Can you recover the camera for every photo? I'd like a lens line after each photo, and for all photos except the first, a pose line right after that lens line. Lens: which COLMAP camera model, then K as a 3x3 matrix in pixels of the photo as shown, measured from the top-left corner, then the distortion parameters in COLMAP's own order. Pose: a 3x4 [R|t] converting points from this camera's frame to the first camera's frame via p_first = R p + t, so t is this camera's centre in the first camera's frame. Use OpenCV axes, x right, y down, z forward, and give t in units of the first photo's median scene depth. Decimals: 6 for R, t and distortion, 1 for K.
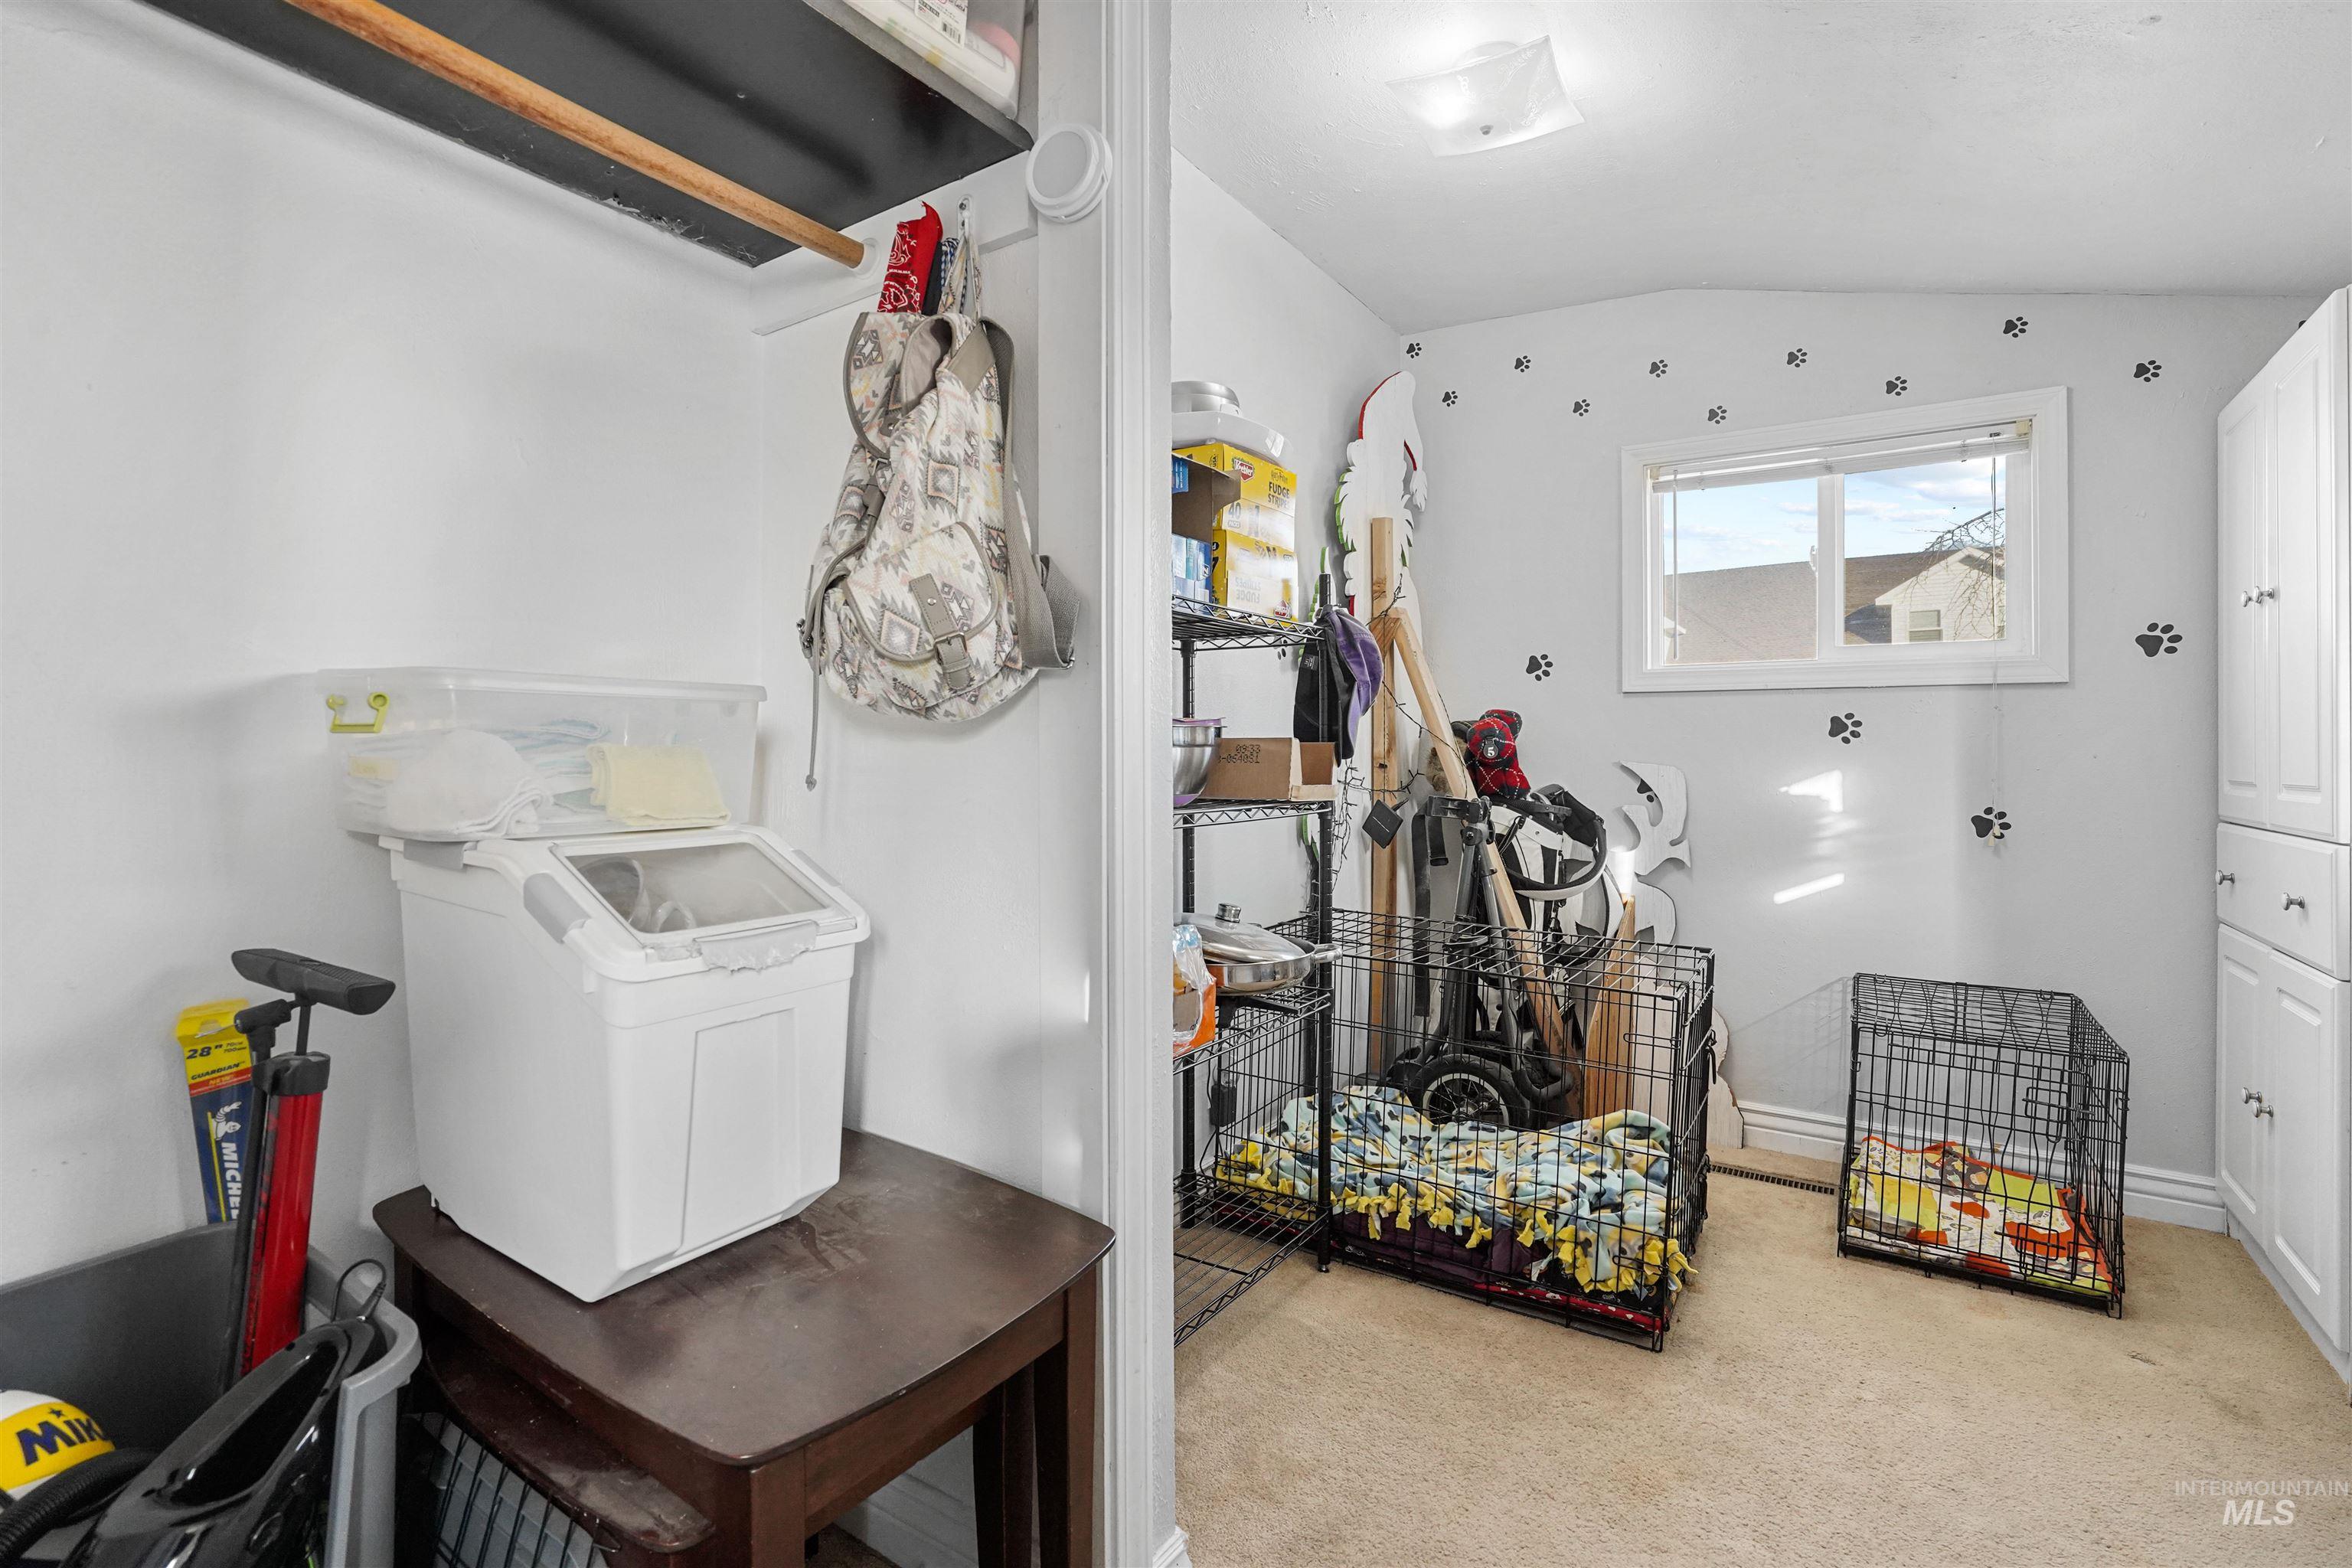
lens RADIAL K [[1107.4, 0, 1173.7], [0, 1107.4, 773.6], [0, 0, 1]] dist [-0.052156, 0.027364]
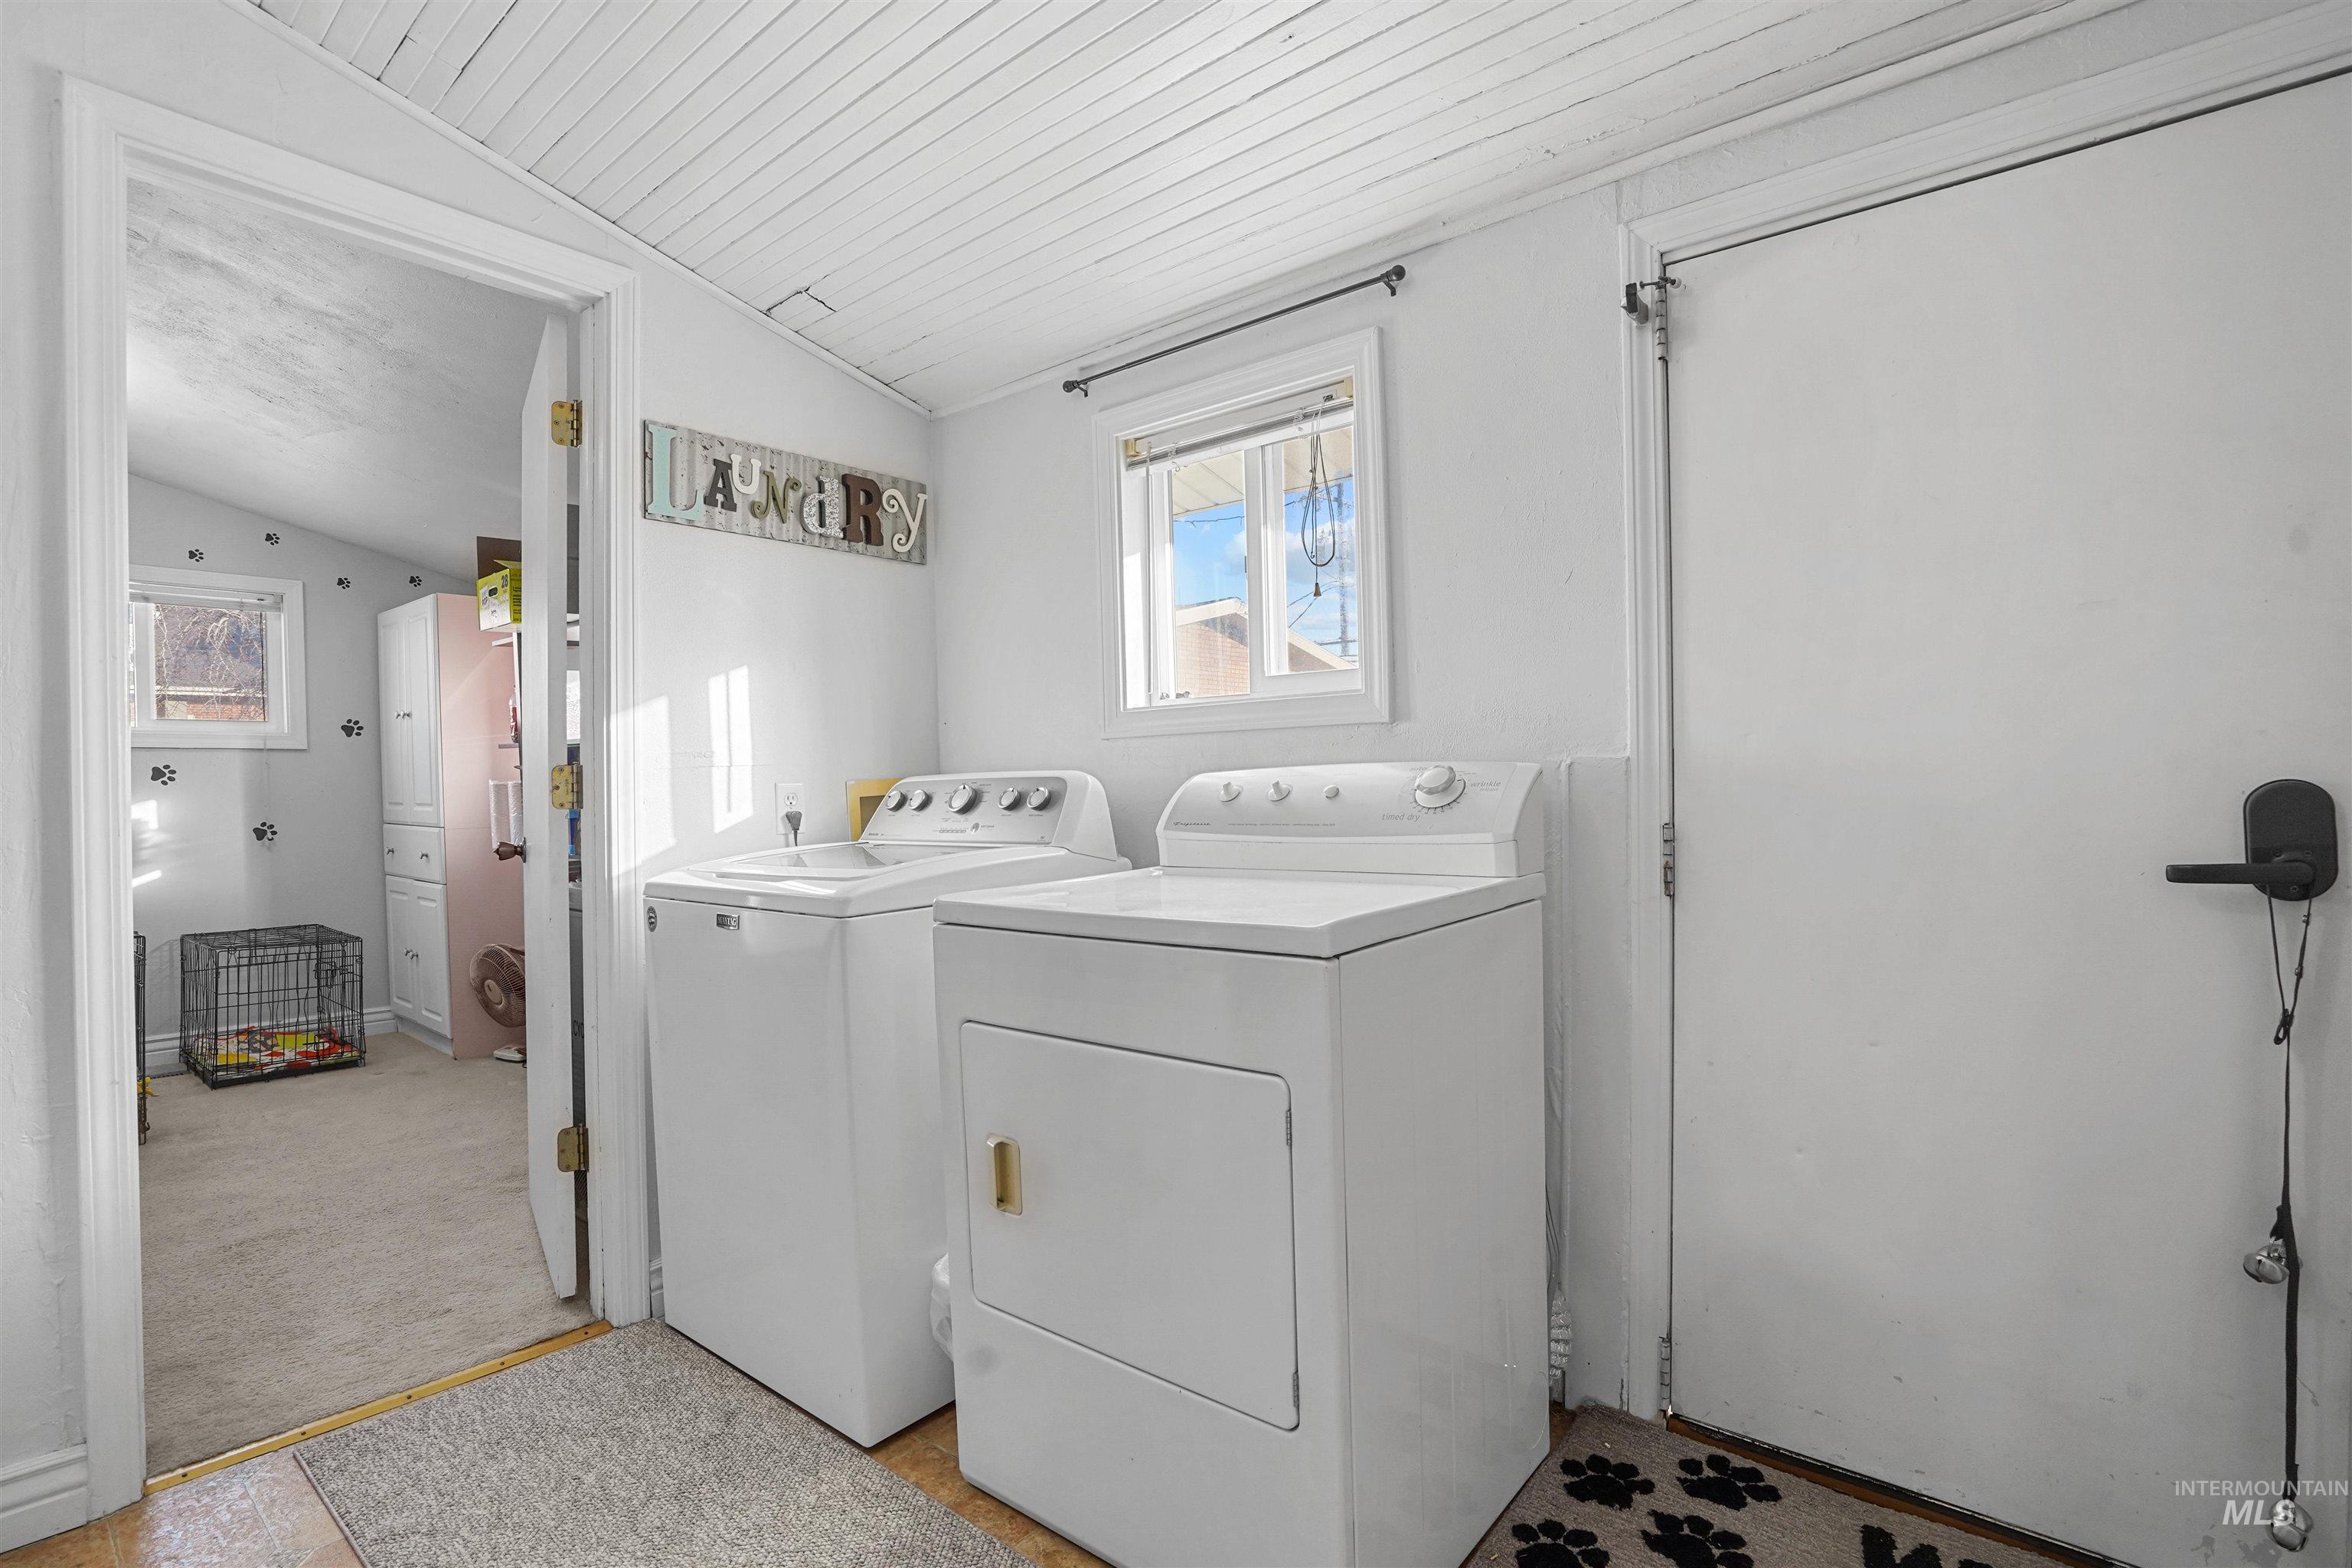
lens RADIAL K [[1107.4, 0, 1173.7], [0, 1107.4, 773.6], [0, 0, 1]] dist [-0.052156, 0.027364]
pose [[0.102622, 0.001834, 0.994719, -0.775152], [0.027724, 0.999605, -0.004703, 0.002549], [-0.994334, 0.028061, 0.102530, -0.579098]]
